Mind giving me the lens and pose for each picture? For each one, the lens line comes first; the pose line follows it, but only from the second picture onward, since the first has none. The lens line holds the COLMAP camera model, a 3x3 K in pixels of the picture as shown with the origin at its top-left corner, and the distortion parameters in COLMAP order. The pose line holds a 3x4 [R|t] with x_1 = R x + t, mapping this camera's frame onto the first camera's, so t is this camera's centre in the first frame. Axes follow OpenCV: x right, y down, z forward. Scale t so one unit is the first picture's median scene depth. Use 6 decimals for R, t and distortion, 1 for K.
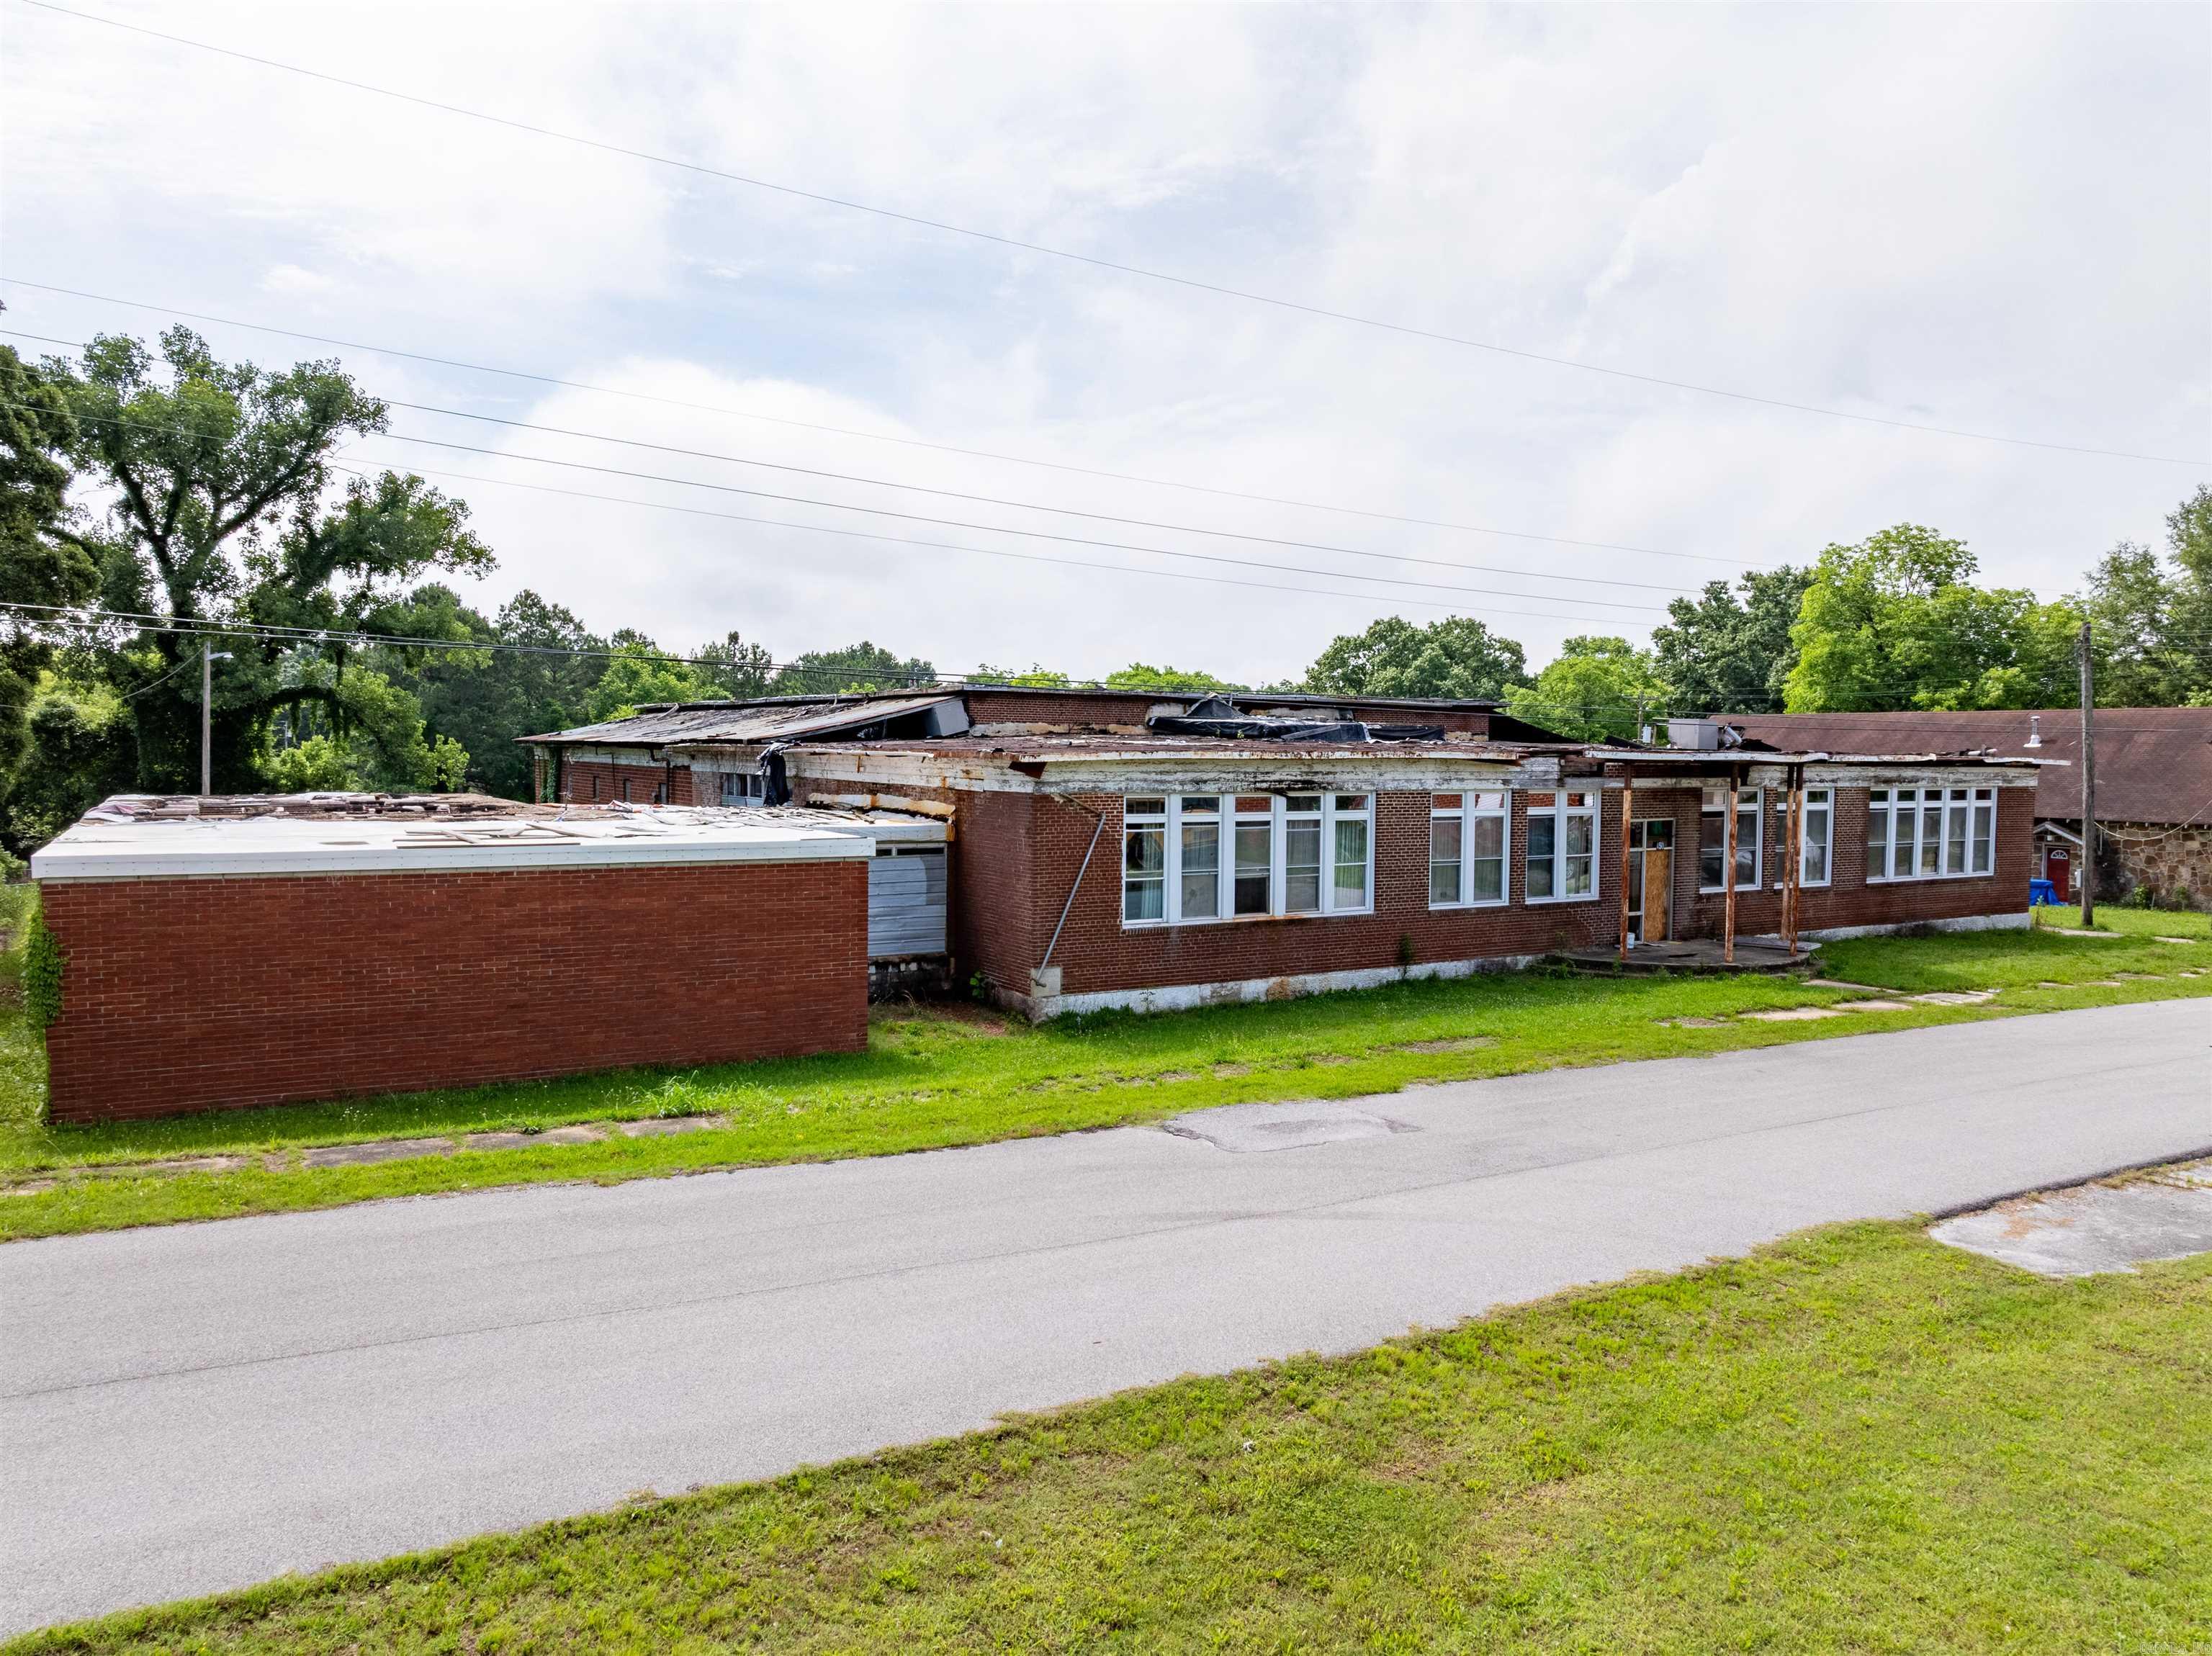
lens RADIAL K [[1559.3, 0, 1116.1], [0, 1559.3, 822.0], [0, 0, 1]] dist [-0.036425, 0.022453]
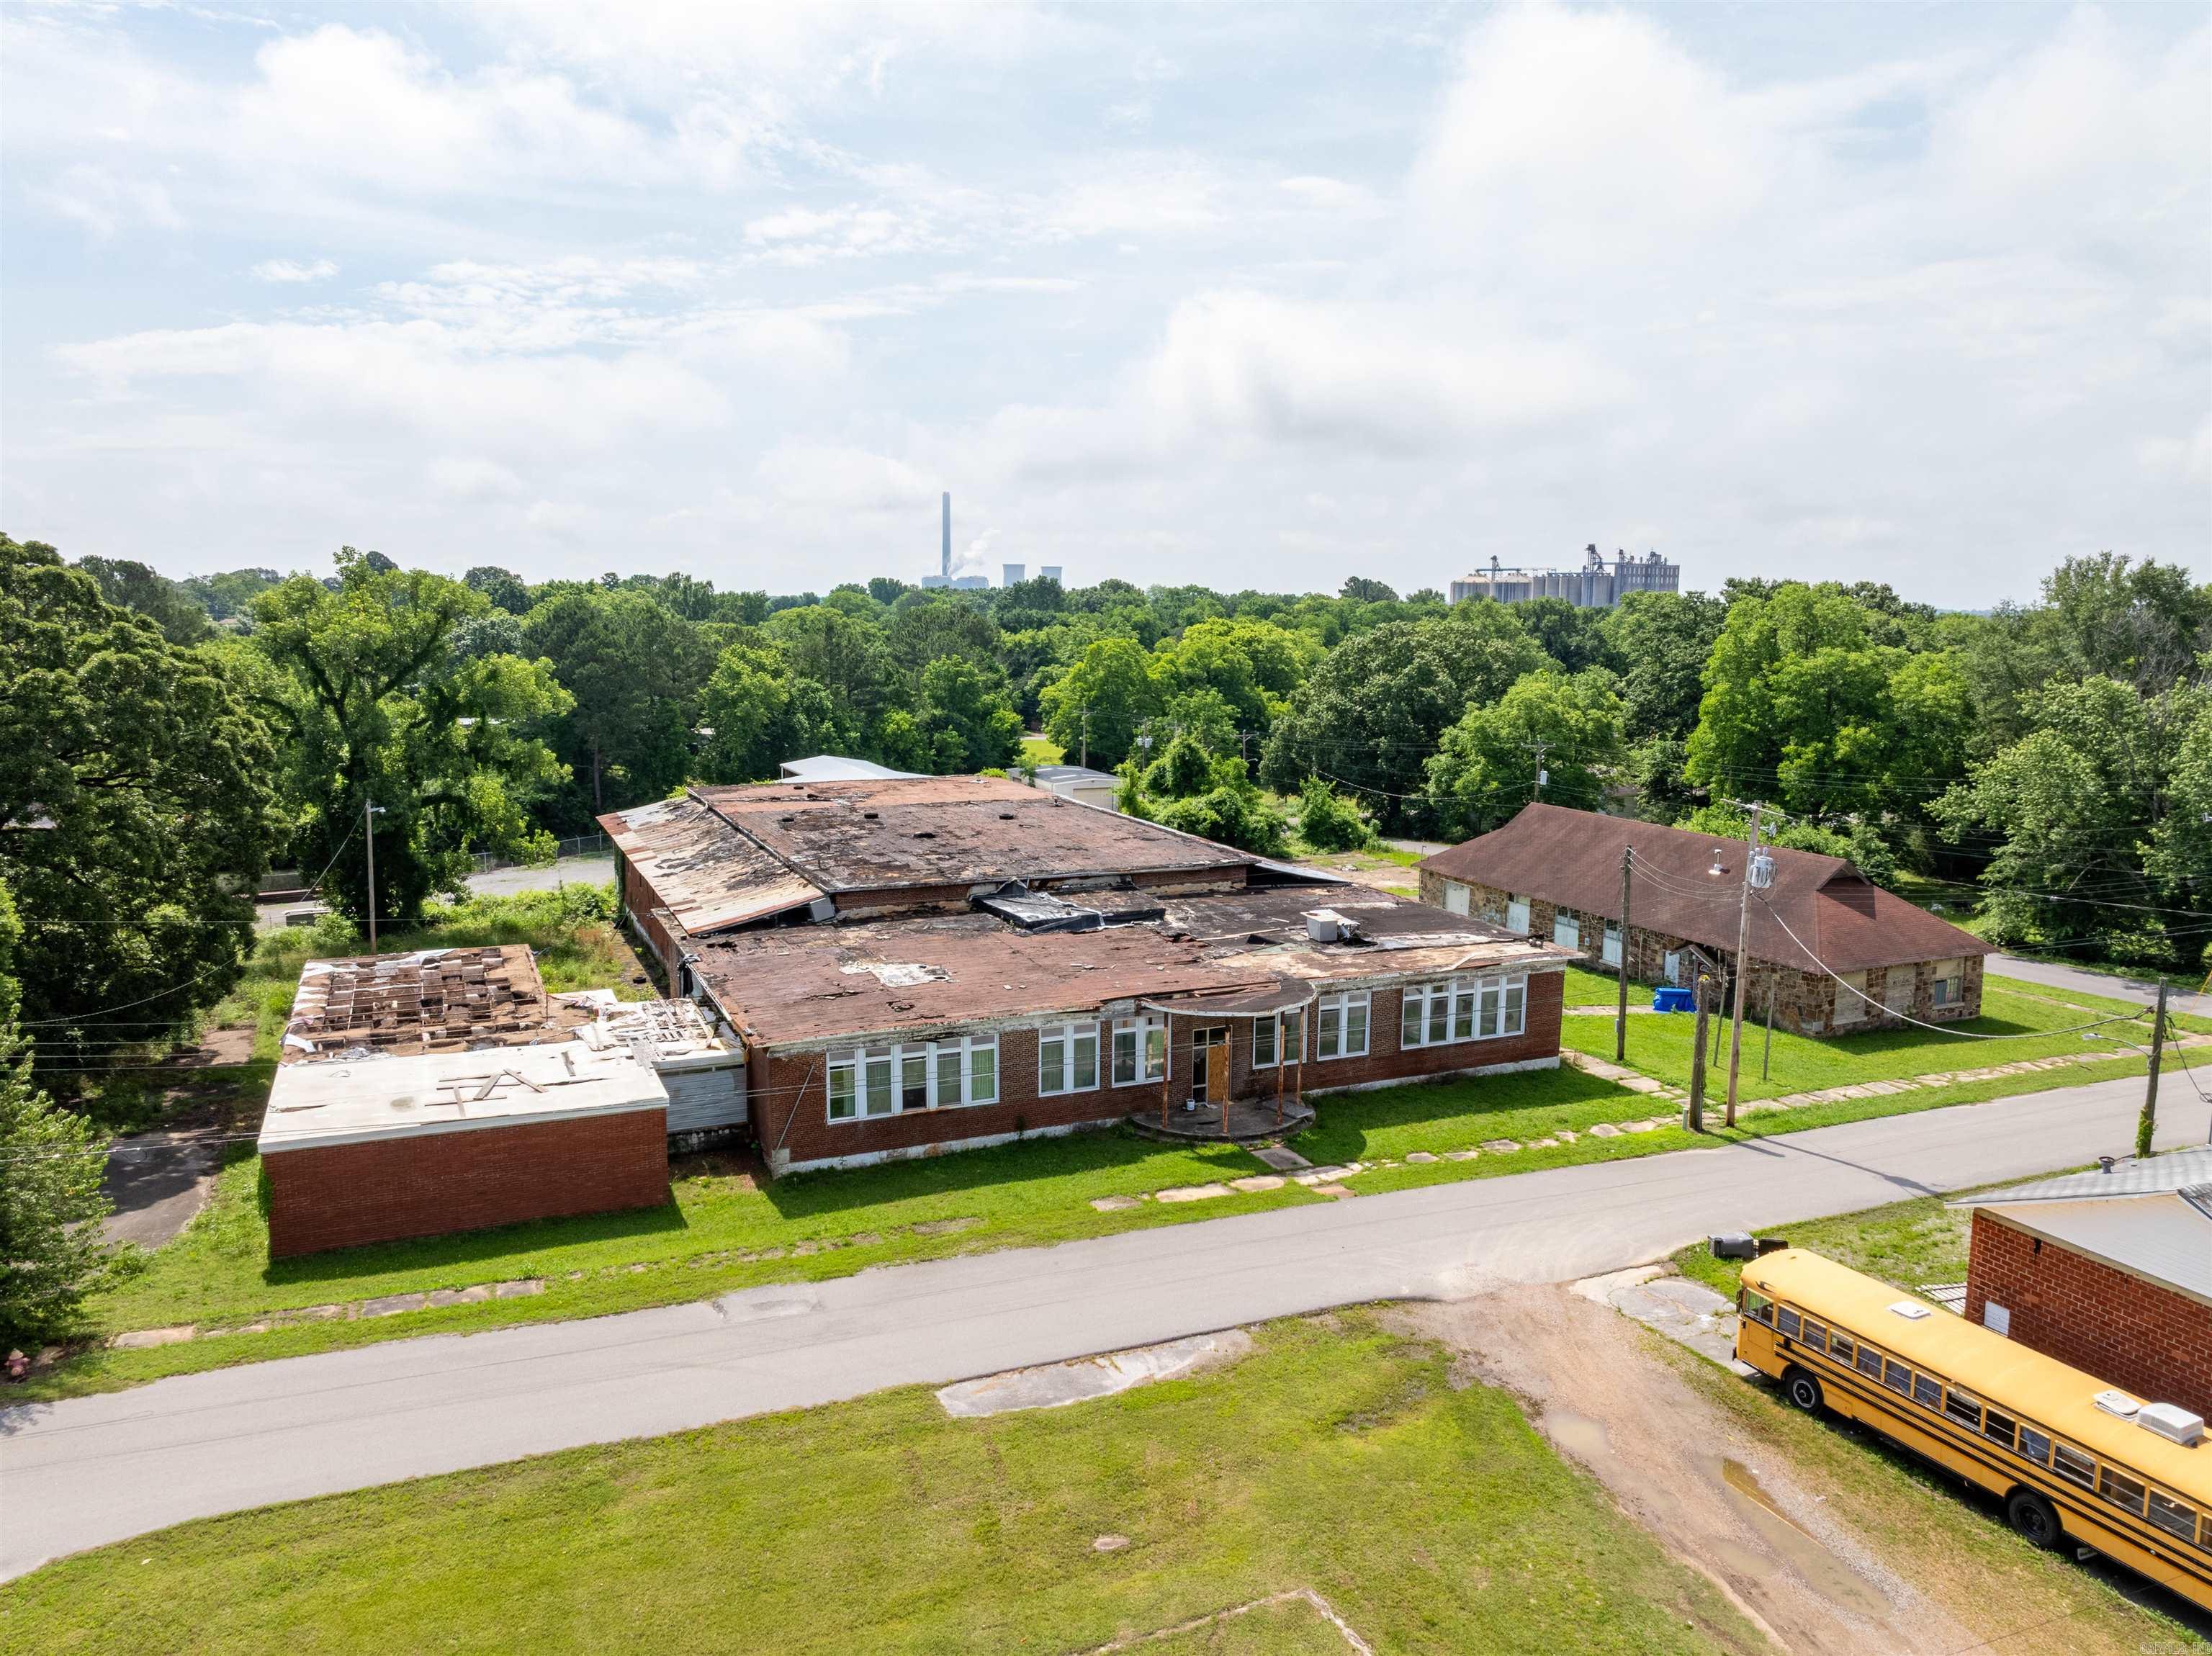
lens RADIAL K [[1558.6, 0, 1116.4], [0, 1558.6, 818.6], [0, 0, 1]] dist [-0.036801, 0.004964]
pose [[0.993480, 0.016115, -0.112865, 0.445359], [-0.005928, 0.995922, 0.090019, -0.373990], [0.113855, -0.088763, 0.989524, -0.587100]]
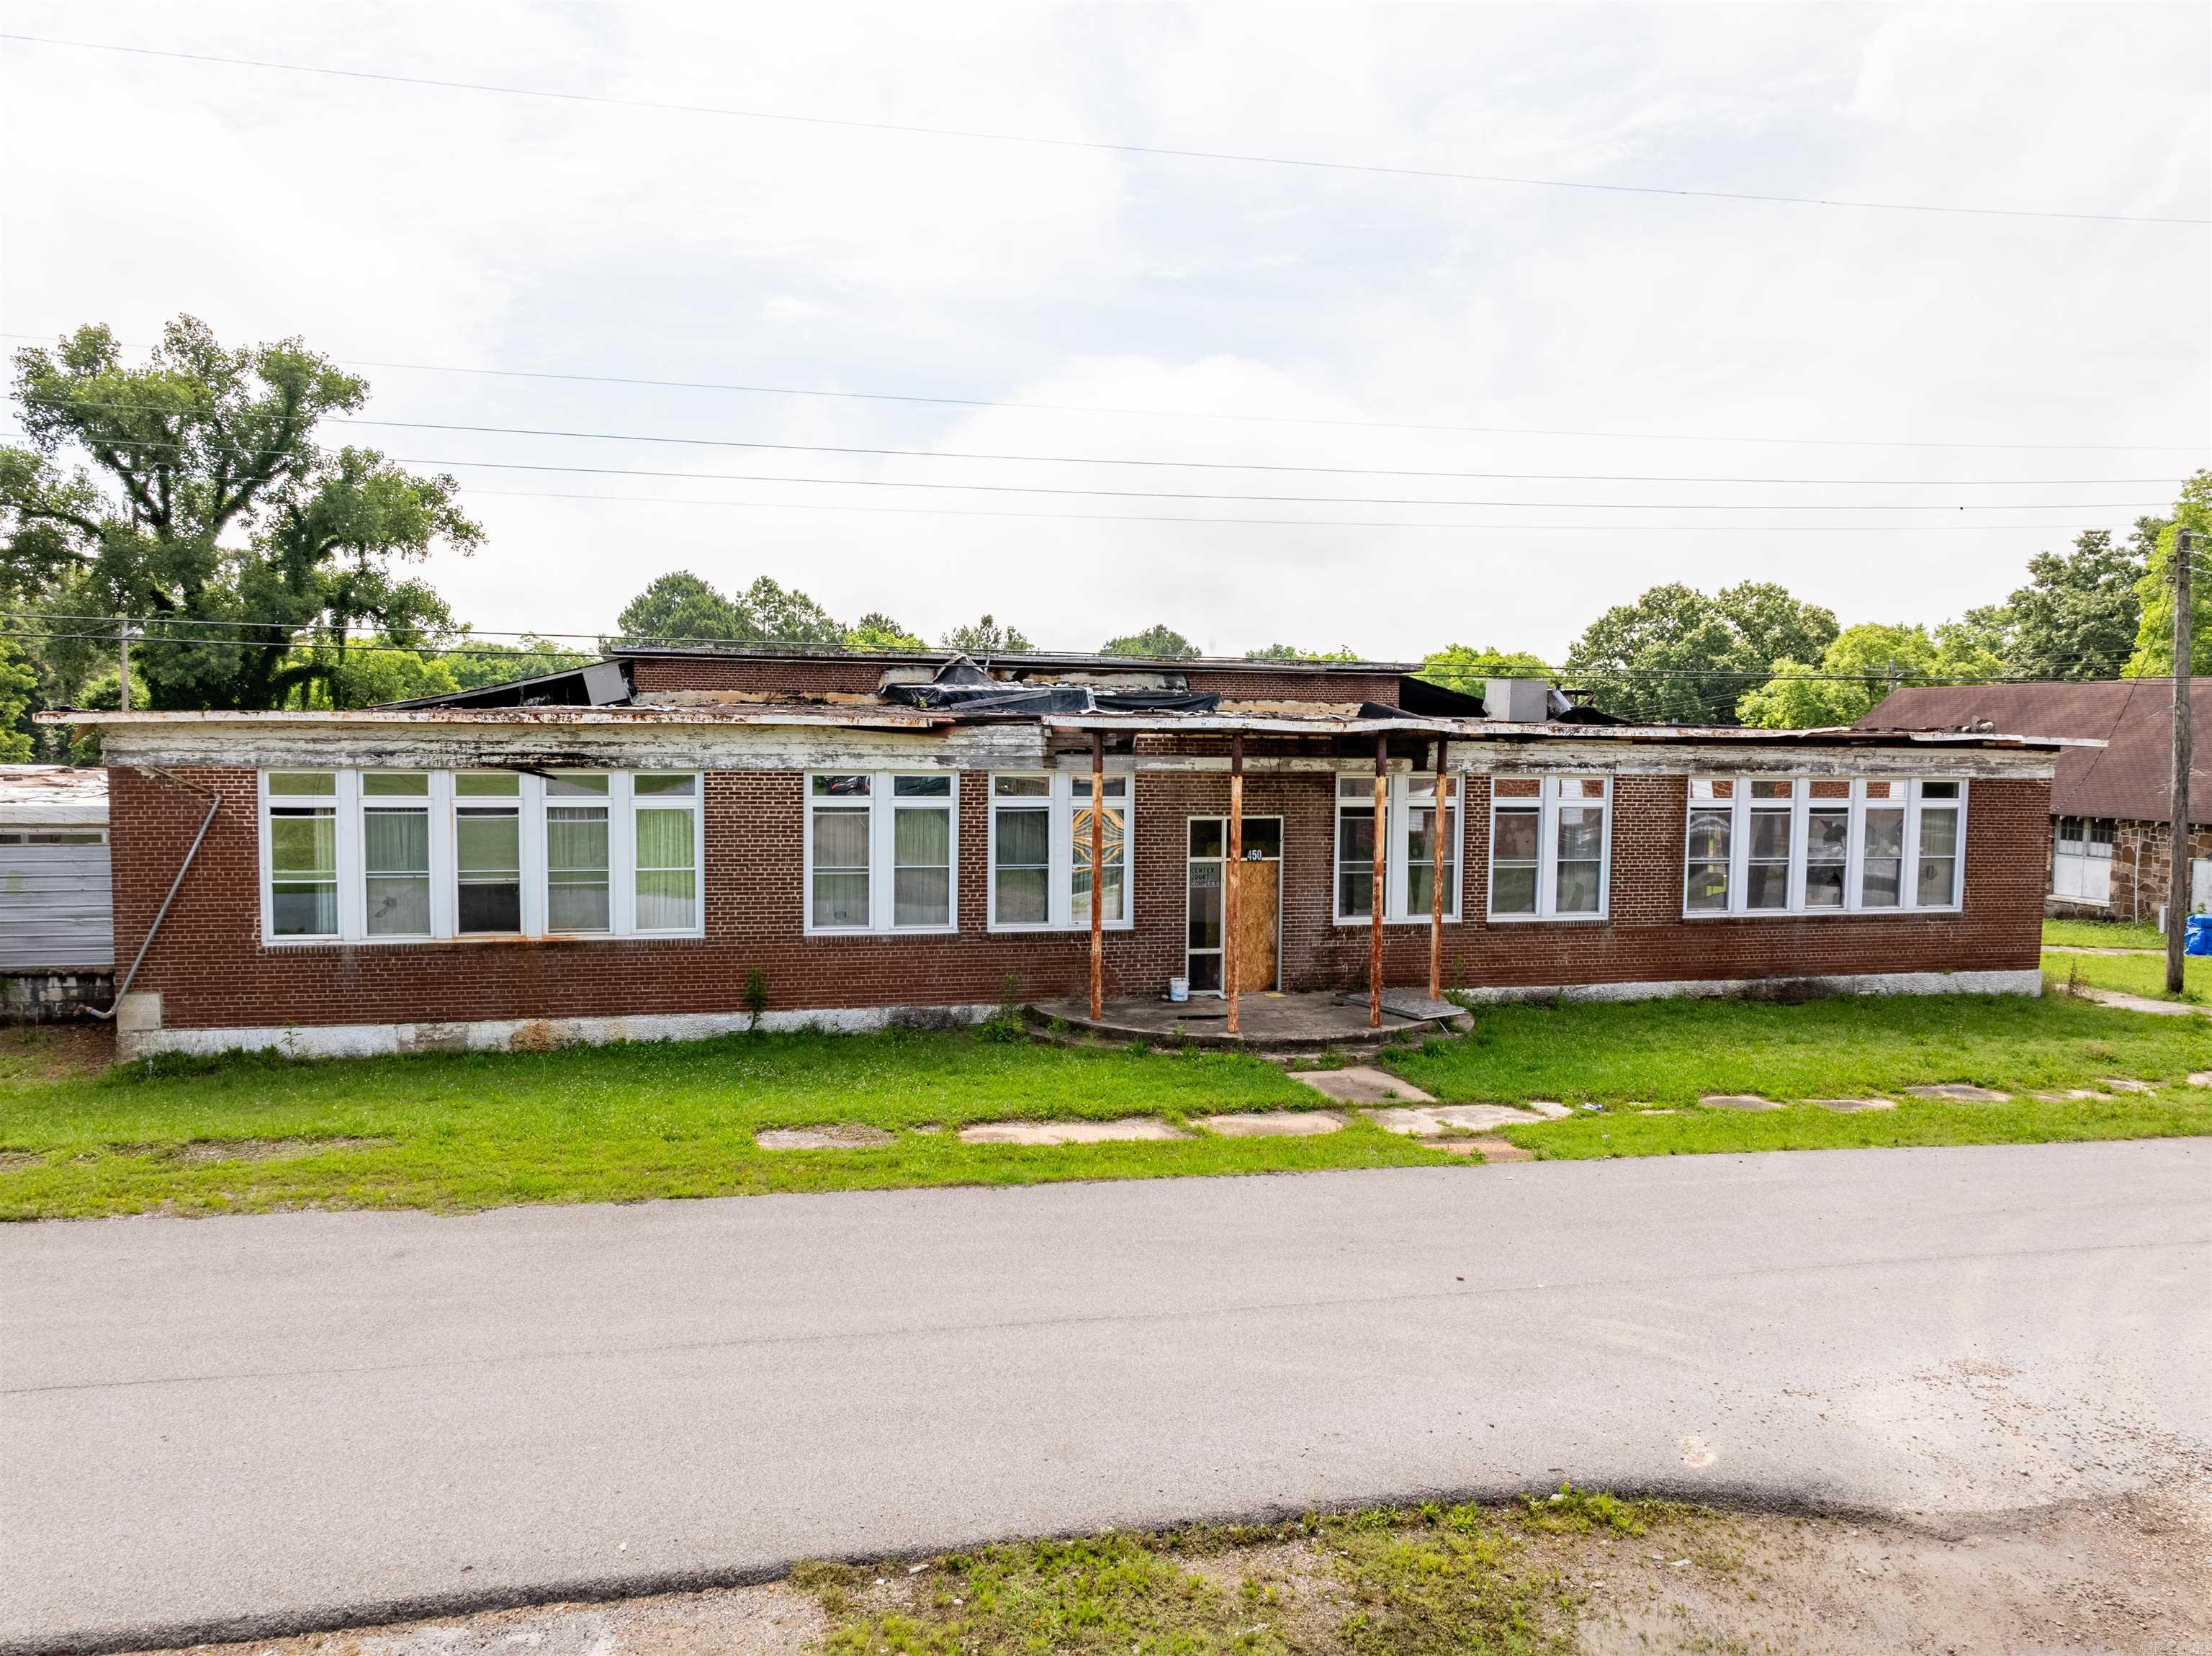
lens RADIAL K [[1563.3, 0, 1114.0], [0, 1563.3, 811.8], [0, 0, 1]] dist [-0.028805, 0.004532]
pose [[0.959408, 0.016829, -0.281518, 0.515890], [-0.016919, 0.999855, 0.002110, -0.004573], [0.281512, 0.002739, 0.959554, 0.330763]]
